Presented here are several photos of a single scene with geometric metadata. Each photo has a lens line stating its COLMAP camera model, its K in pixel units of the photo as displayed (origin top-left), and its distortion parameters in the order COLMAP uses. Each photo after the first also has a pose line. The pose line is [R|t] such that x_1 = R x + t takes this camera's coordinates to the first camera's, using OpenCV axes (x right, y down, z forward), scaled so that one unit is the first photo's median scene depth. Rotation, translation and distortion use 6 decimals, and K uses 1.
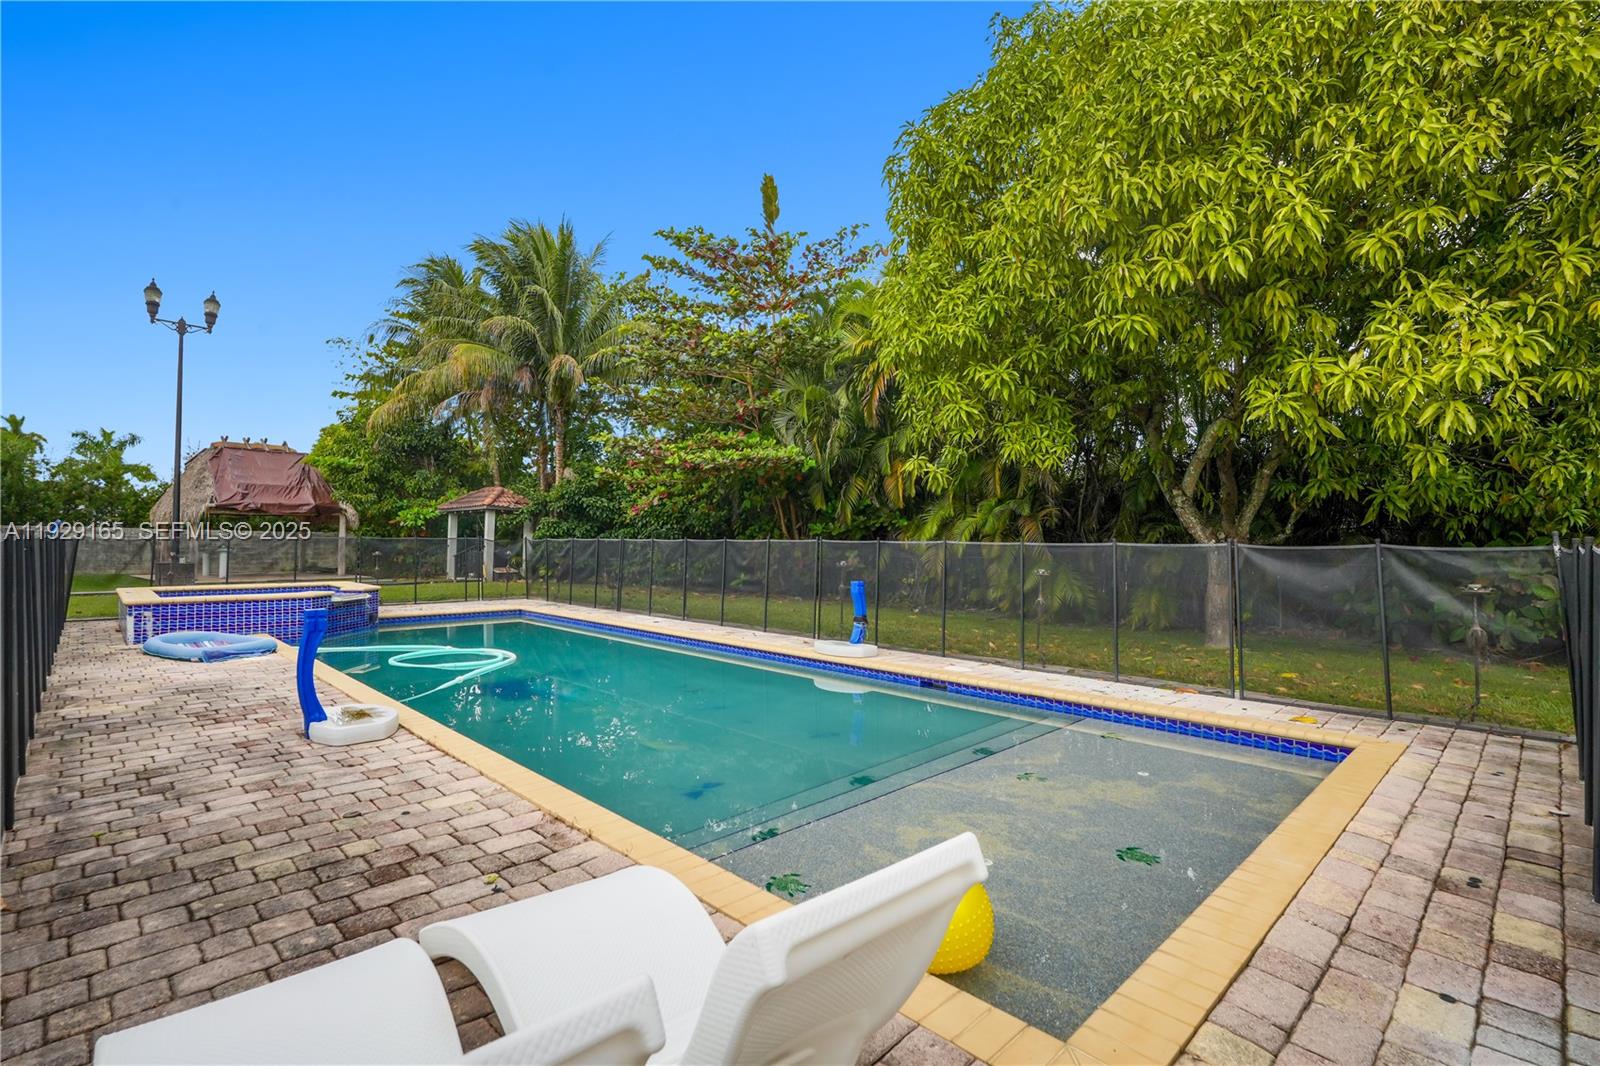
lens RADIAL K [[751.3, 0, 798.3], [0, 751.3, 505.9], [0, 0, 1]] dist [-0.004081, -0.000437]
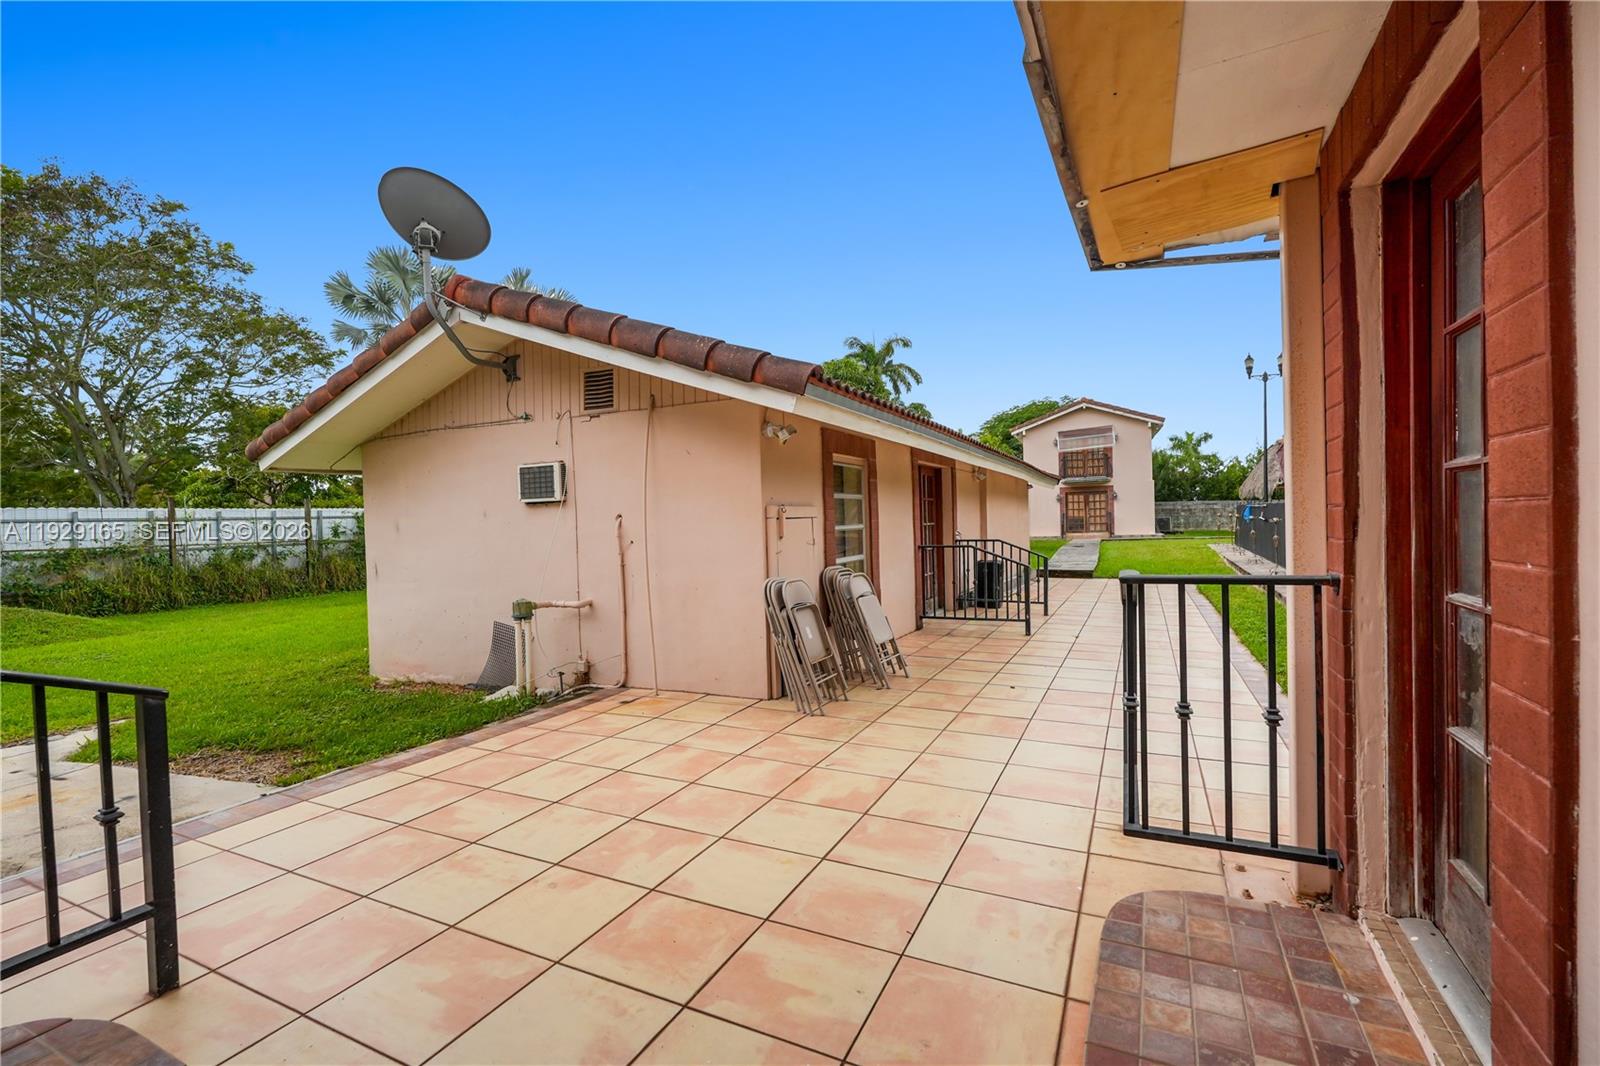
lens RADIAL K [[713.8, 0, 797.8], [0, 713.8, 533.1], [0, 0, 1]] dist [0.000226, 0.000010]
pose [[0.335977, 0.004741, -0.941858, 0.256348], [0.070296, 0.997072, 0.030095, -0.012287], [0.939243, -0.076320, 0.334660, -0.423523]]
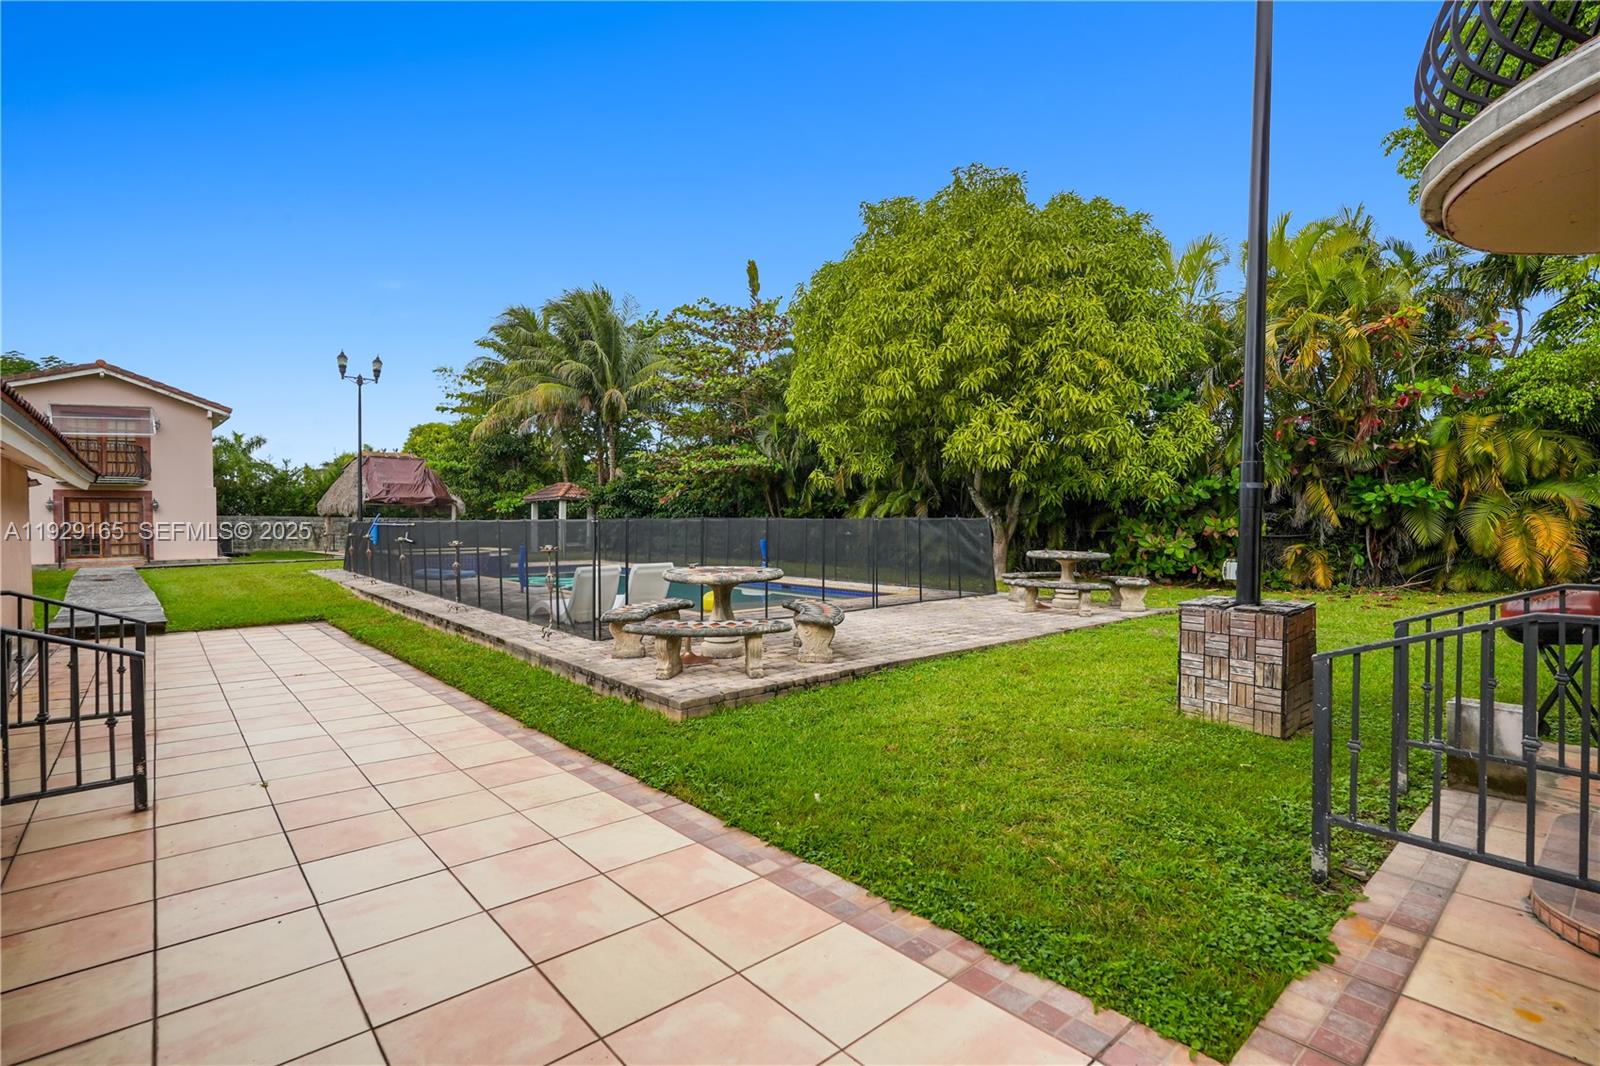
lens RADIAL K [[751.3, 0, 797.6], [0, 751.3, 530.7], [0, 0, 1]] dist [-0.004081, -0.000437]
pose [[0.997510, -0.009651, -0.069859, 0.115734], [0.013725, 0.998218, 0.058065, -0.013113], [0.069174, -0.058879, 0.995866, -0.352223]]
